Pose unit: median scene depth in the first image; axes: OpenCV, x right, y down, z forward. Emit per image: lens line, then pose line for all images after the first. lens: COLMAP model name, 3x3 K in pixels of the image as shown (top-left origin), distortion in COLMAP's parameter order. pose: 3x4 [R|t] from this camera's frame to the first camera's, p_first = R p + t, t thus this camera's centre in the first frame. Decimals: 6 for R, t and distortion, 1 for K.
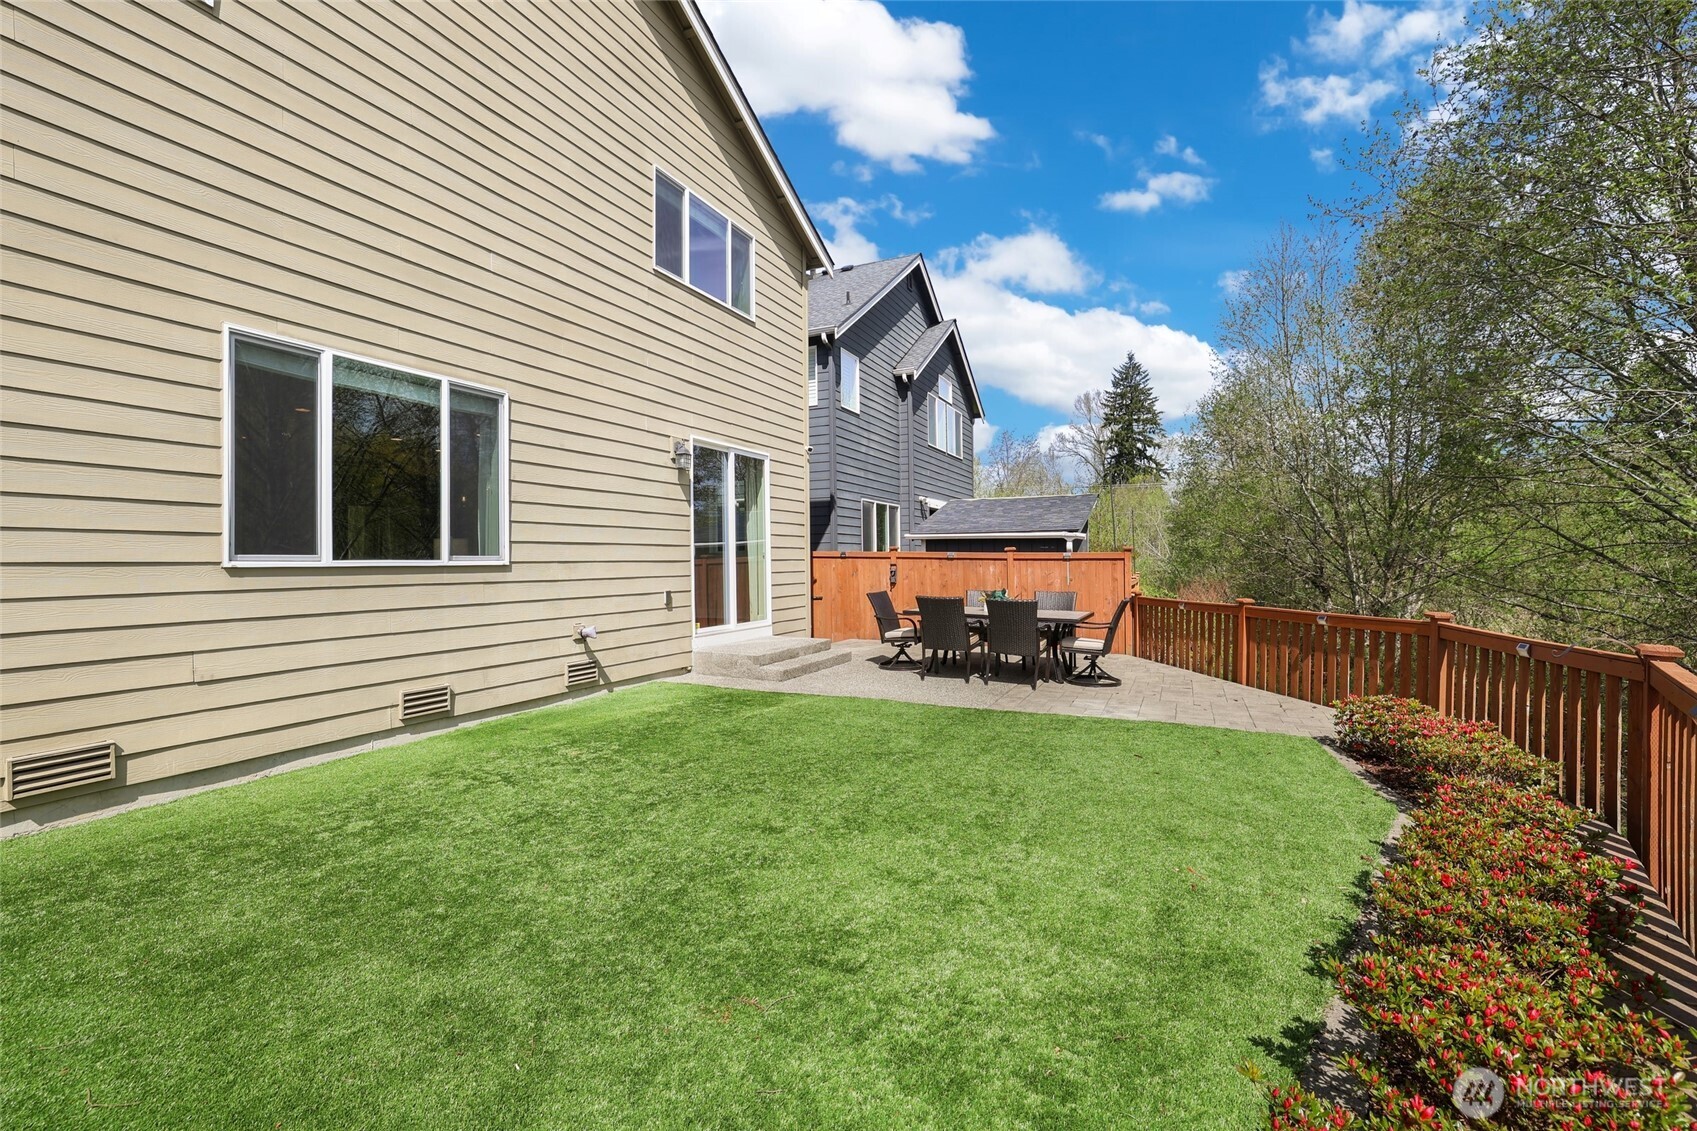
lens RADIAL K [[723.4, 0, 837.2], [0, 723.4, 565.2], [0, 0, 1]] dist [-0.021656, 0.001440]
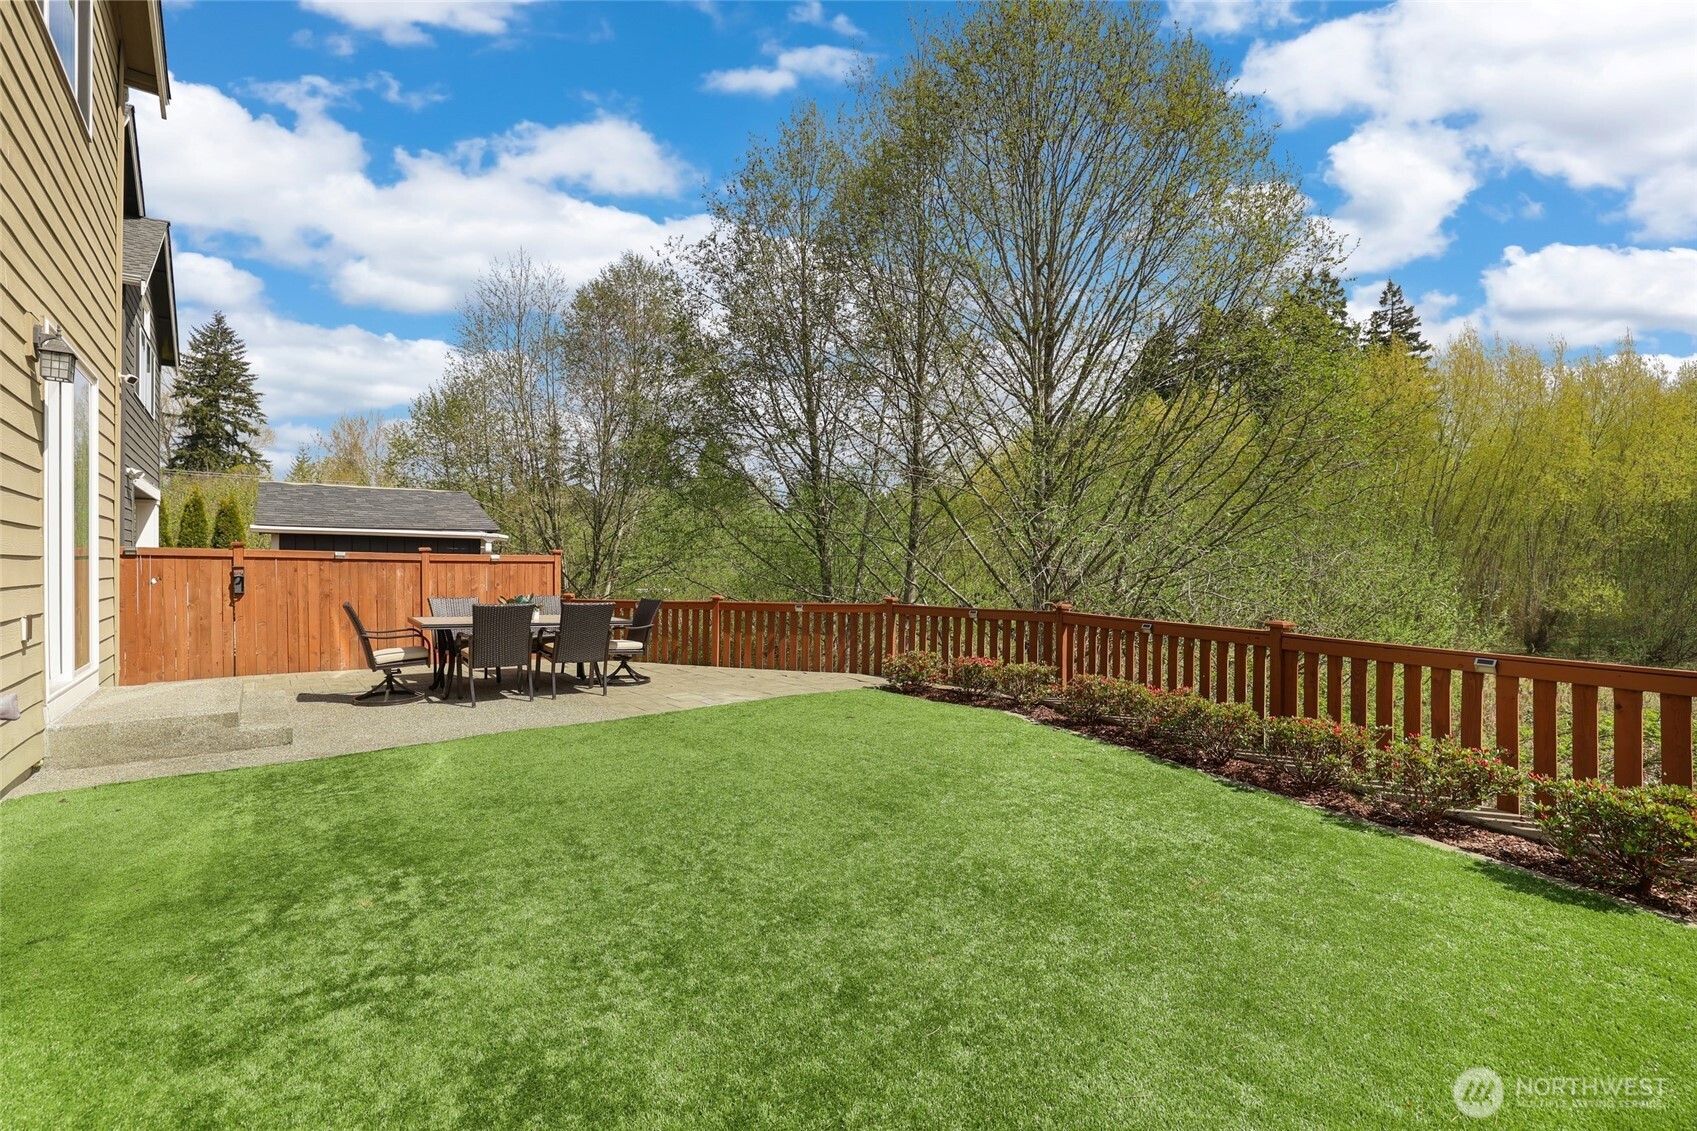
lens RADIAL K [[723.4, 0, 838.0], [0, 723.4, 572.5], [0, 0, 1]] dist [-0.021656, 0.001440]
pose [[0.426607, 0.000005, 0.904437, -0.700038], [0.000254, 1.000000, -0.000126, 0.011320], [-0.904437, 0.000284, 0.426607, 0.448577]]
